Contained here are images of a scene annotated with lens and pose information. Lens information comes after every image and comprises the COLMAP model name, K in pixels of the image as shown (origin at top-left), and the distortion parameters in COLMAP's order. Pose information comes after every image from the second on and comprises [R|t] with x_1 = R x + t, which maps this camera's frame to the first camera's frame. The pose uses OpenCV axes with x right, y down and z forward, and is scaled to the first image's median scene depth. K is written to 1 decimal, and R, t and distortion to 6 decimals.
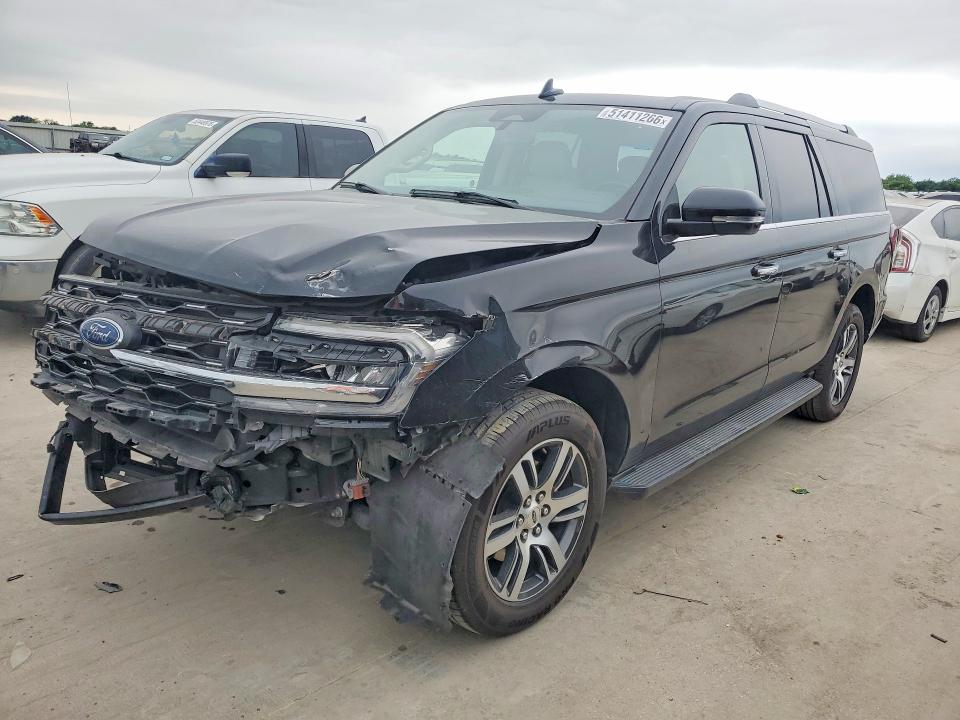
lens RADIAL K [[761.0, 0, 480.0], [0, 761.0, 360.0], [0, 0, 1]] dist [0.017546, 0.007438]
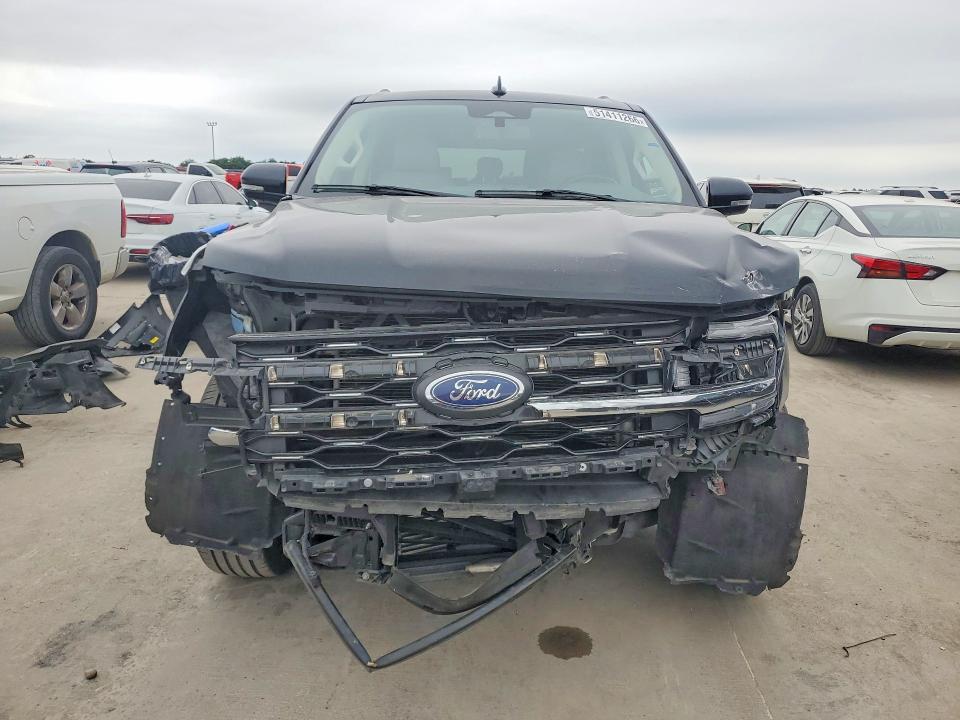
lens RADIAL K [[761.0, 0, 480.0], [0, 761.0, 360.0], [0, 0, 1]] dist [0.017546, 0.007438]
pose [[0.742437, -0.183126, 0.644400, -1.020137], [0.174549, 0.981567, 0.077839, -0.128922], [-0.646777, 0.054689, 0.760716, 0.420832]]
